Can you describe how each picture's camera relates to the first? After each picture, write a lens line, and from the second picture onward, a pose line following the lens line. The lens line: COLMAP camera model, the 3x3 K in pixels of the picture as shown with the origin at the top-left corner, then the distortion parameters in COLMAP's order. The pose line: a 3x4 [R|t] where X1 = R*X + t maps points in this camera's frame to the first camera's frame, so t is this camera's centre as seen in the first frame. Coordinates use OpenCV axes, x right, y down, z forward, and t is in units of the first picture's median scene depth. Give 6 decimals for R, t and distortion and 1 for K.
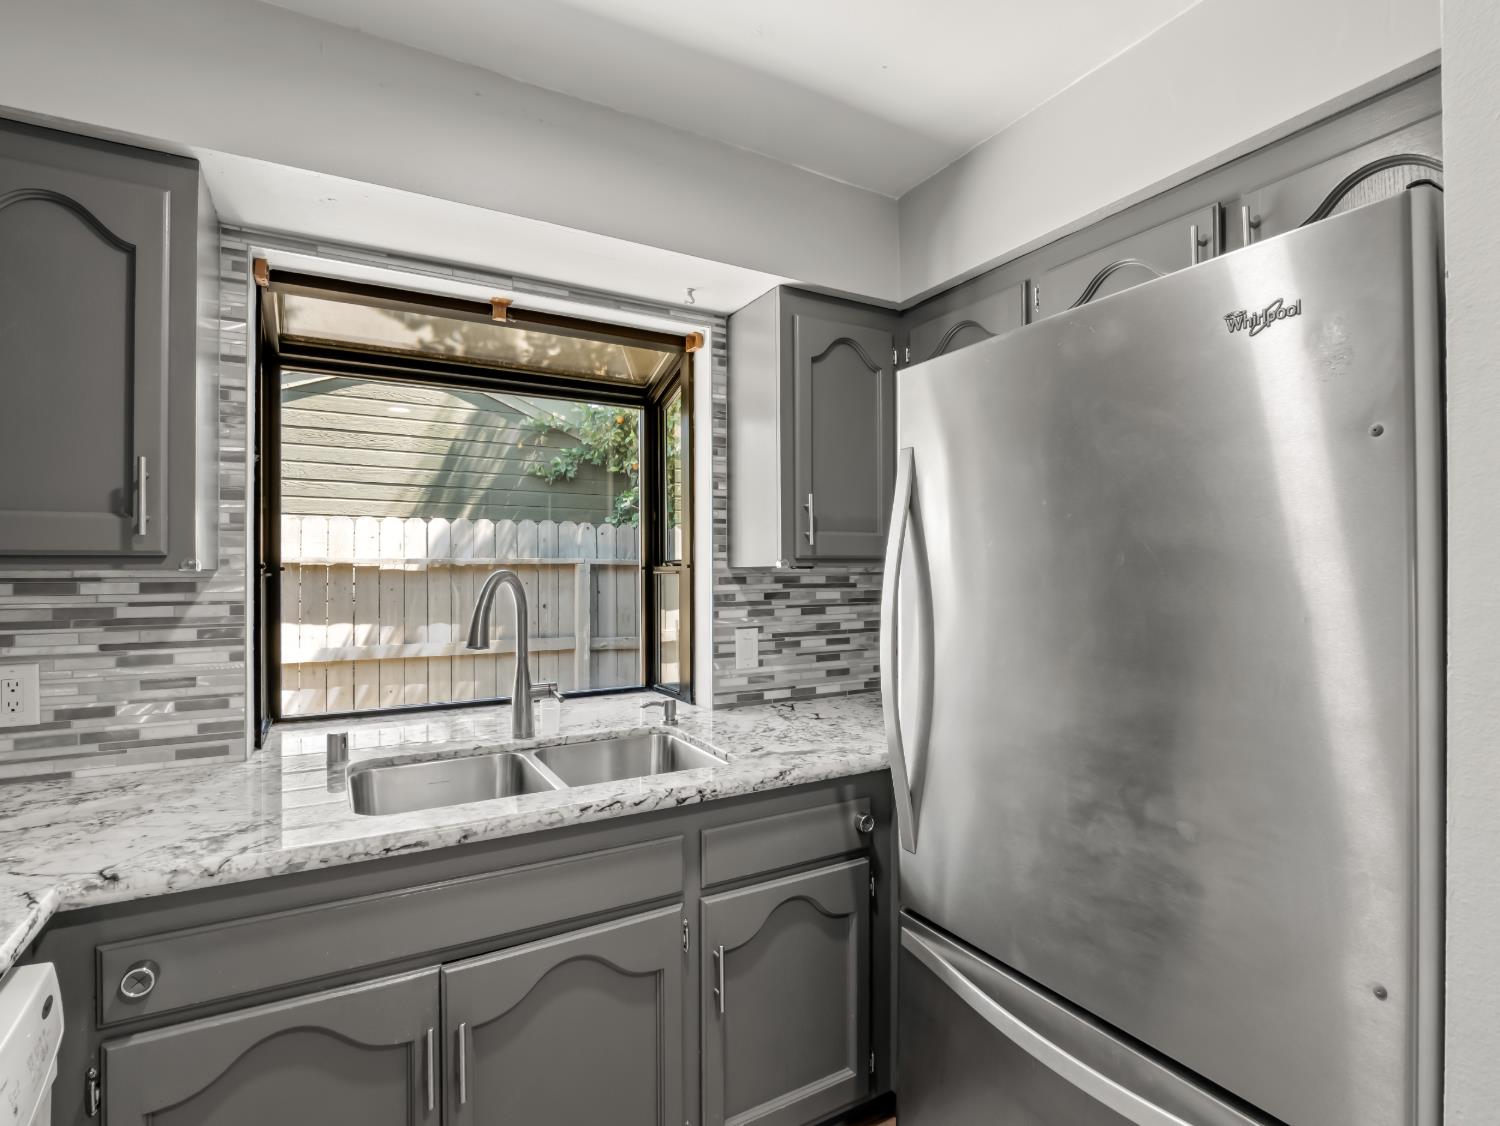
lens RADIAL K [[729.5, 0, 742.4], [0, 729.5, 566.0], [0, 0, 1]] dist [-0.015673, -0.000902]
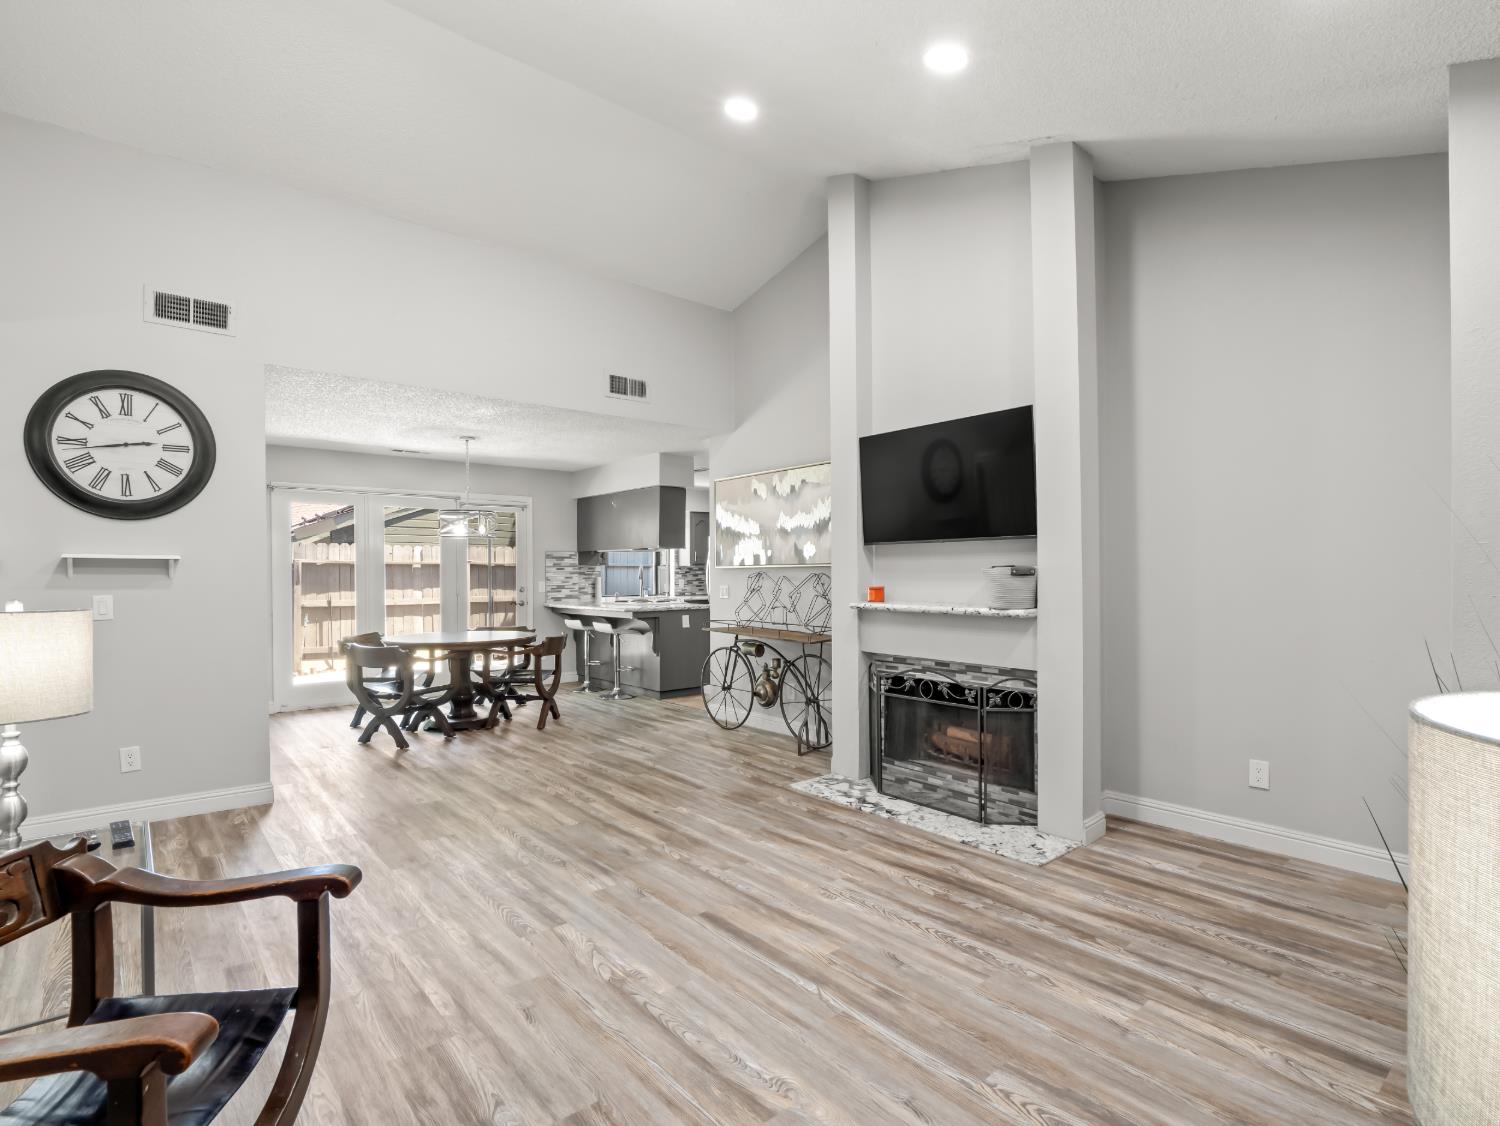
lens RADIAL K [[751.8, 0, 745.4], [0, 751.8, 564.1], [0, 0, 1]] dist [-0.005697, -0.001673]
pose [[0.984476, 0.001555, 0.175511, -0.471566], [-0.000497, 0.999981, -0.006069, 0.022109], [-0.175517, 0.005888, 0.984459, -4.157928]]
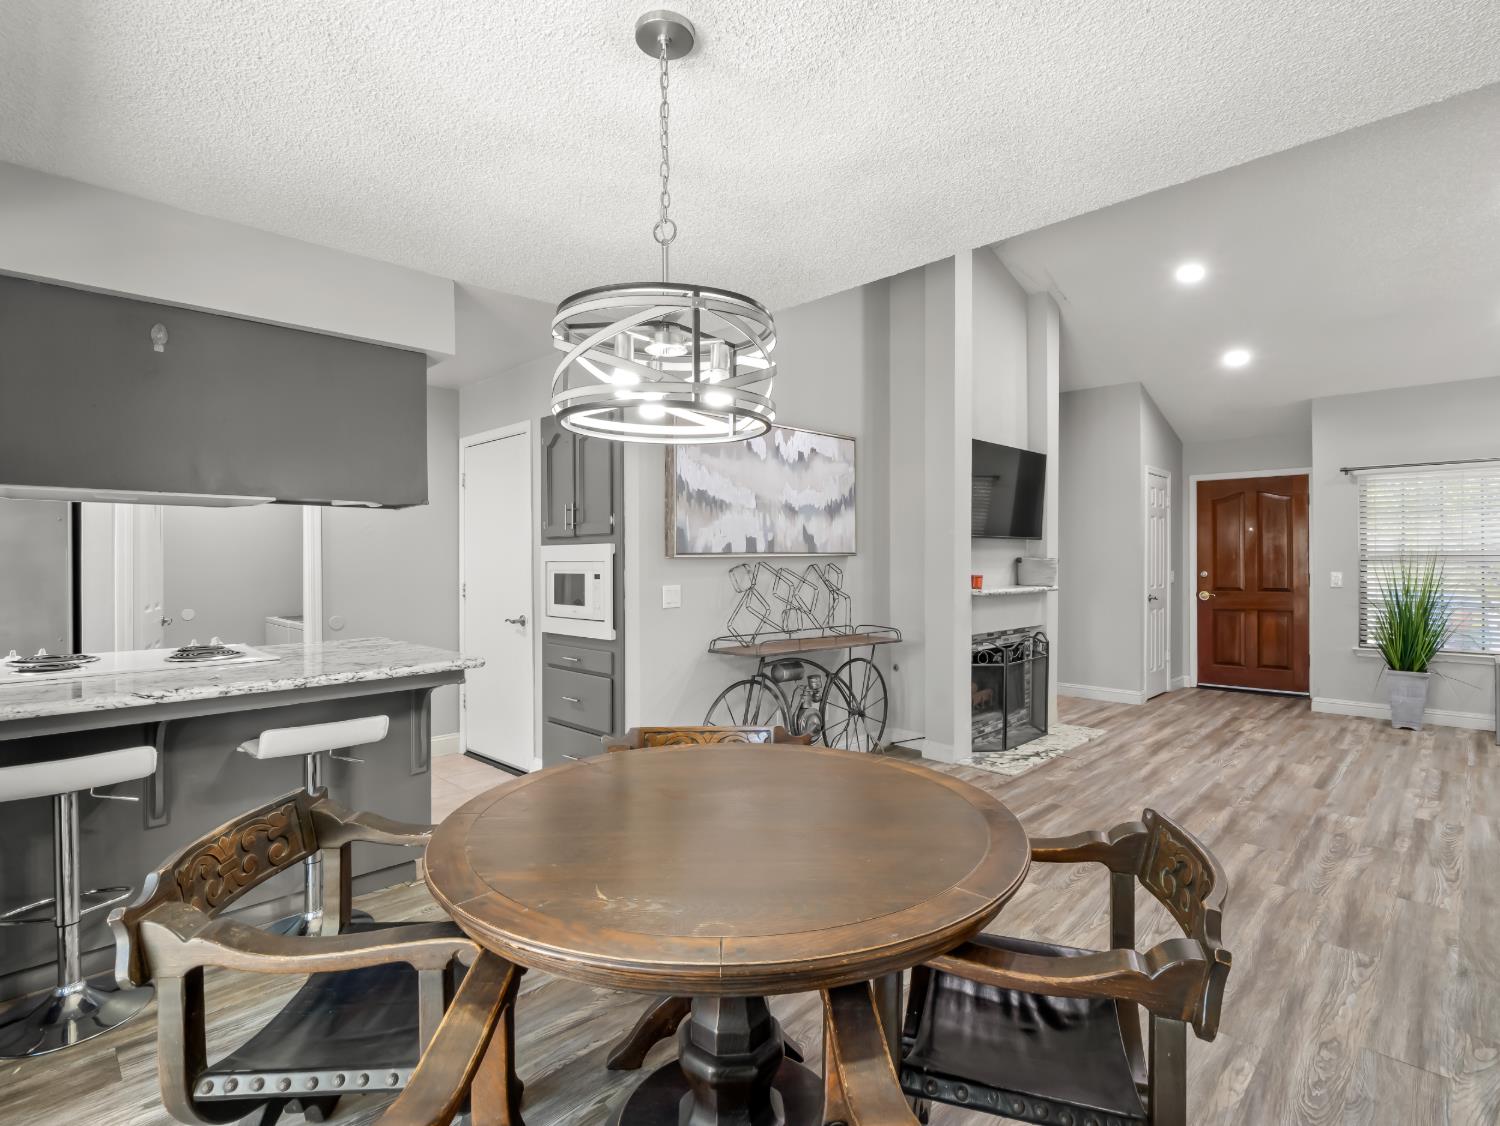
lens RADIAL K [[749.6, 0, 751.1], [0, 749.6, 556.4], [0, 0, 1]] dist [-0.002761, -0.007673]
pose [[-0.276018, 0.011766, 0.961080, -1.842482], [0.000723, 0.999927, -0.012034, 0.042214], [-0.961152, -0.002626, -0.276006, -0.729427]]
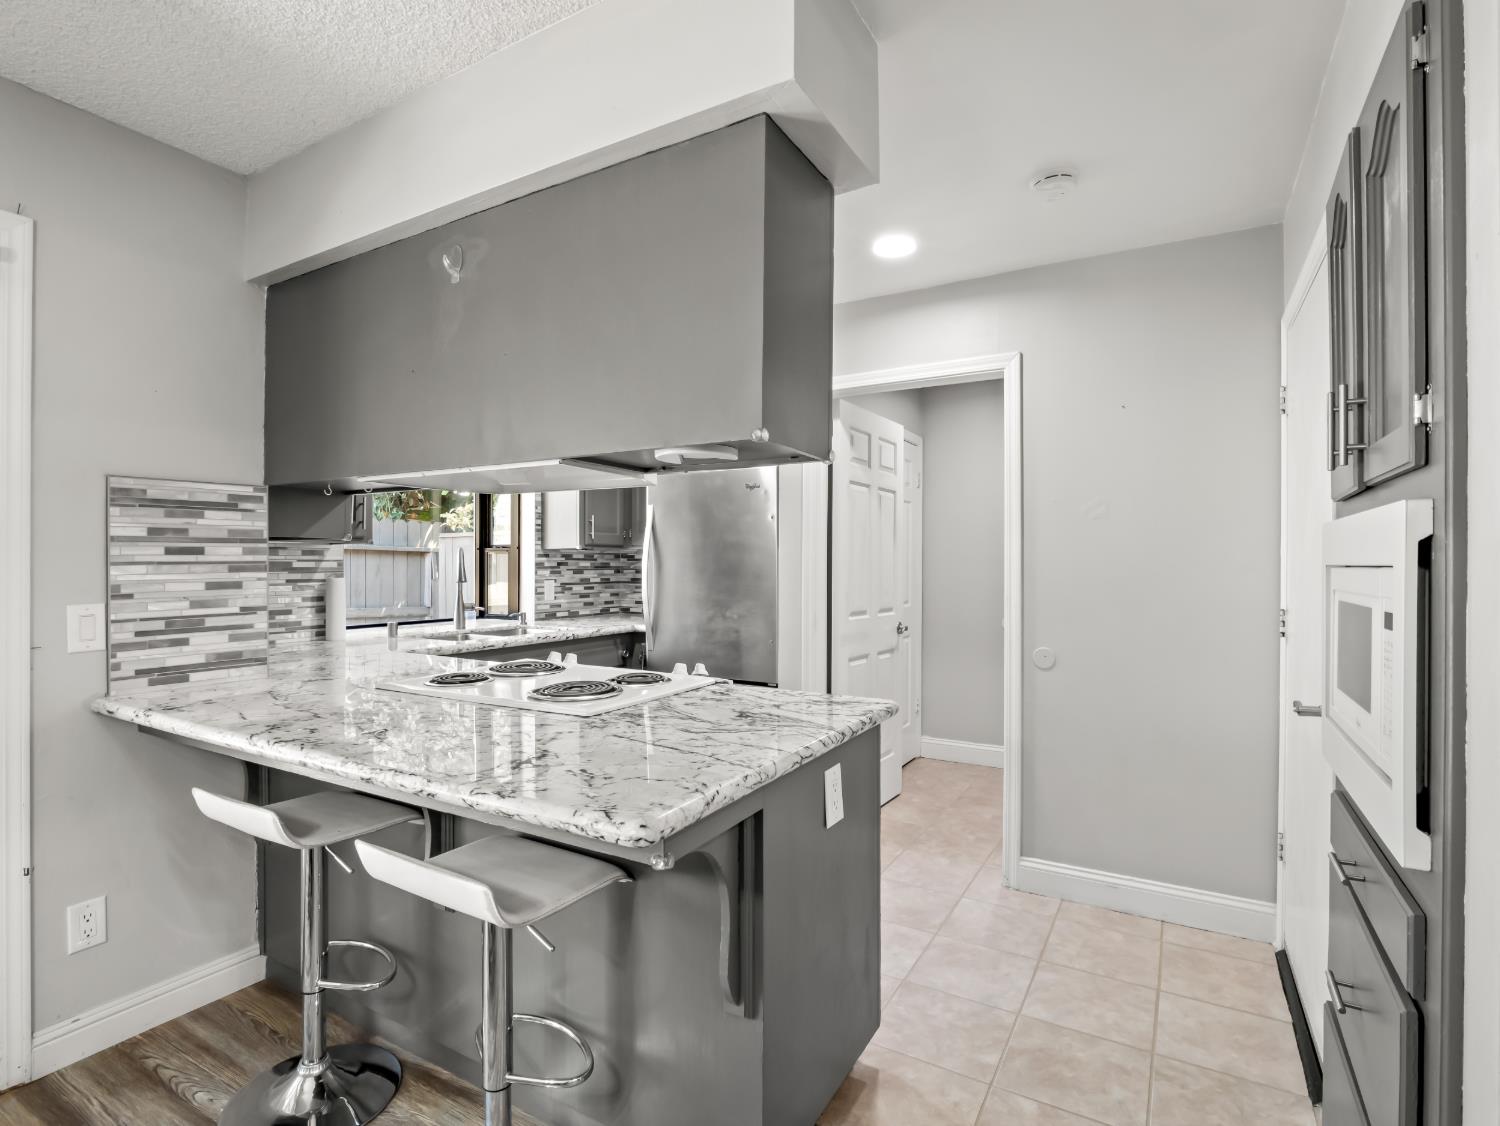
lens RADIAL K [[751.8, 0, 745.4], [0, 751.8, 564.1], [0, 0, 1]] dist [-0.005697, -0.001673]
pose [[0.866232, 0.005442, 0.499613, -0.598920], [-0.009043, 0.999948, 0.004787, 0.030543], [-0.499561, -0.008664, 0.866236, -1.112187]]
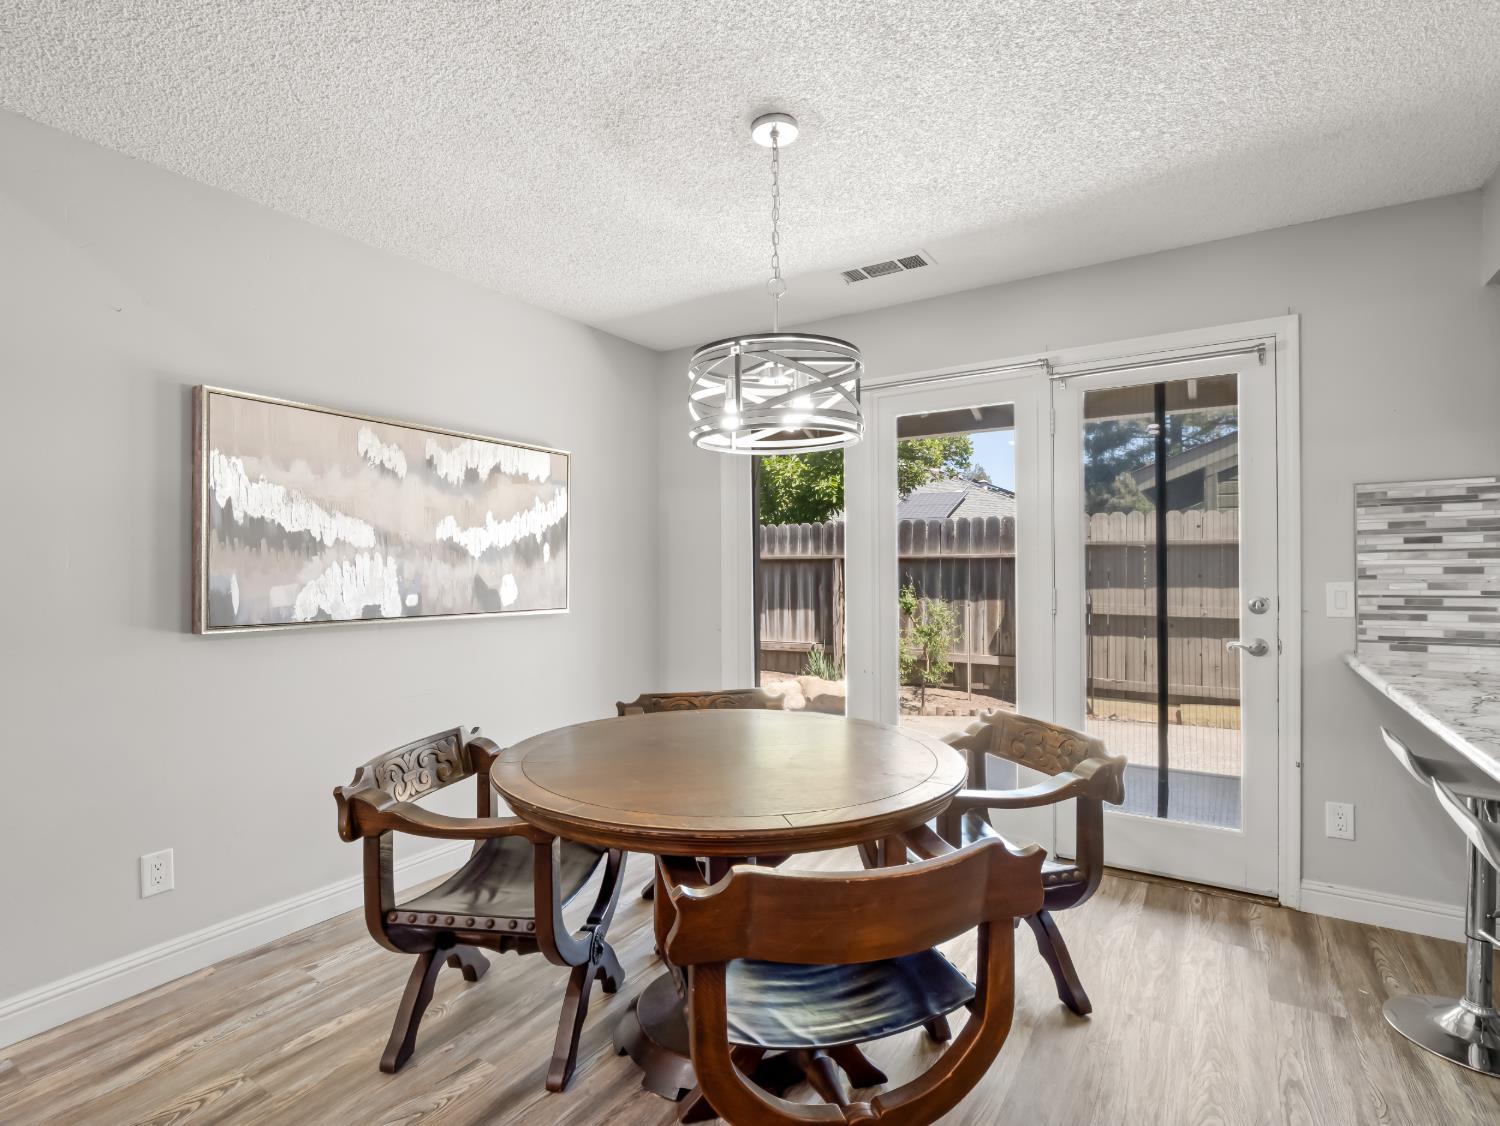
lens RADIAL K [[751.8, 0, 745.4], [0, 751.8, 564.1], [0, 0, 1]] dist [-0.005697, -0.001673]
pose [[0.474081, -0.001157, -0.880481, -0.210838], [0.005987, 0.999980, 0.001909, 0.054056], [0.880461, -0.006176, 0.474078, -1.367782]]
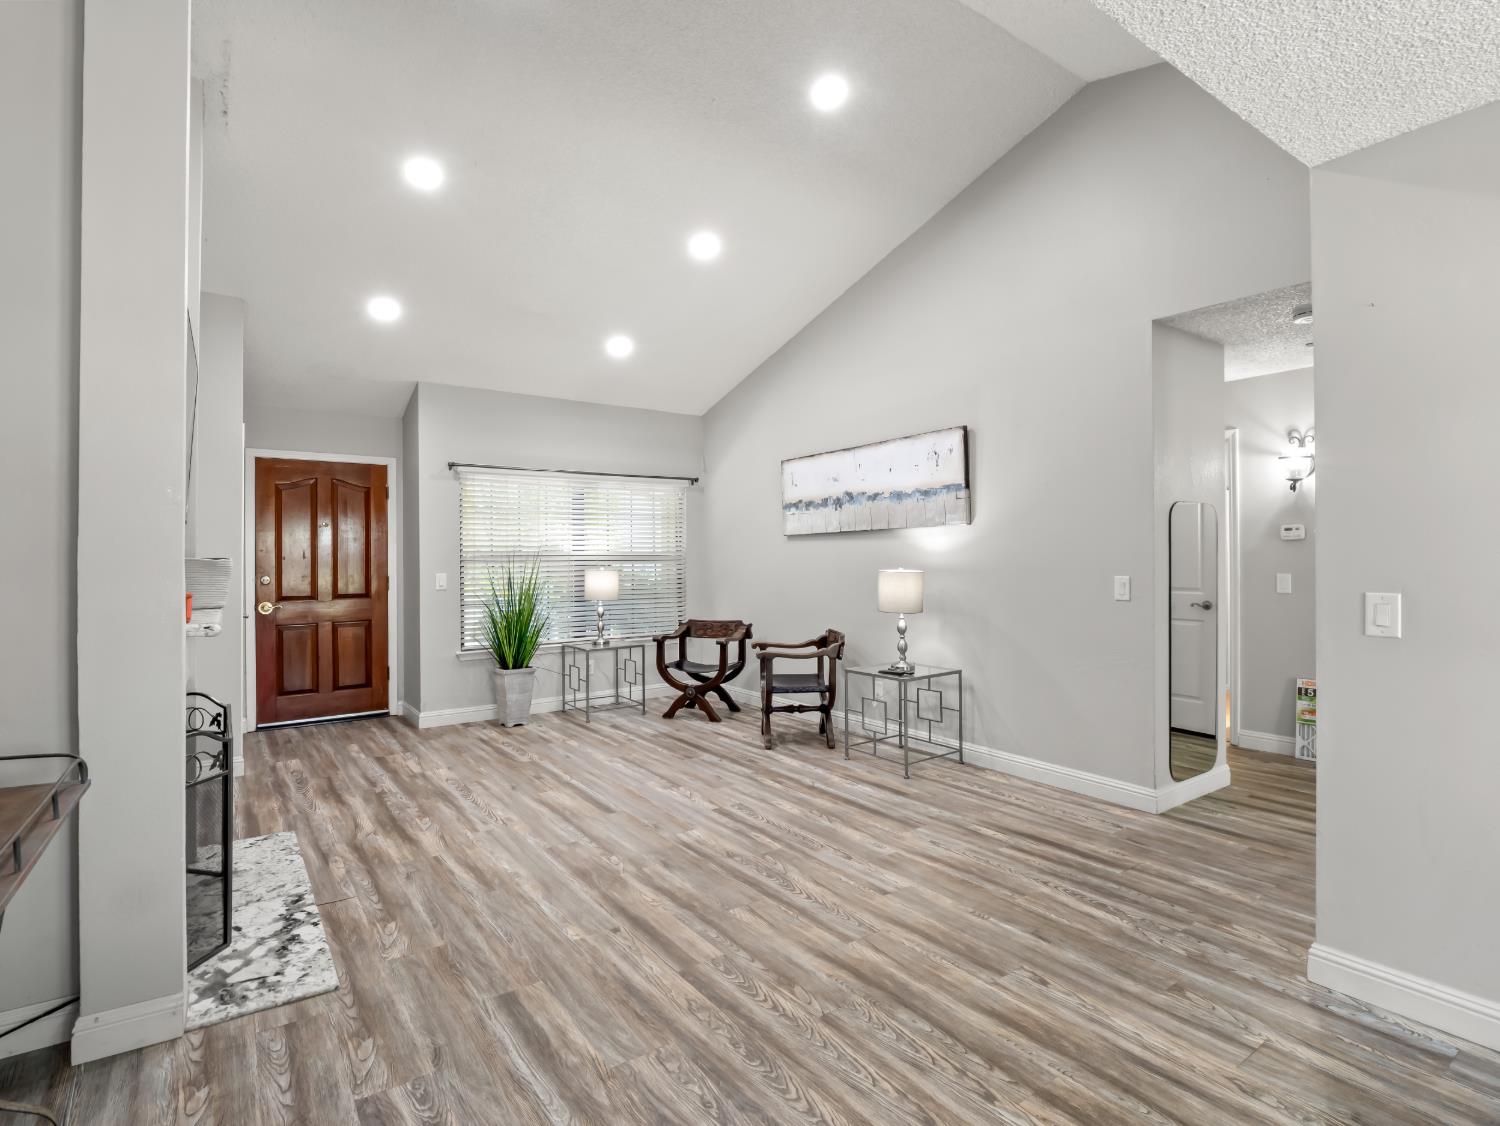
lens RADIAL K [[749.6, 0, 751.1], [0, 749.6, 556.4], [0, 0, 1]] dist [-0.002761, -0.007673]
pose [[-0.994180, 0.009922, -0.107274, -0.453622], [0.010583, 0.999928, -0.005590, 0.034726], [0.107211, -0.006692, -0.994214, -0.902754]]
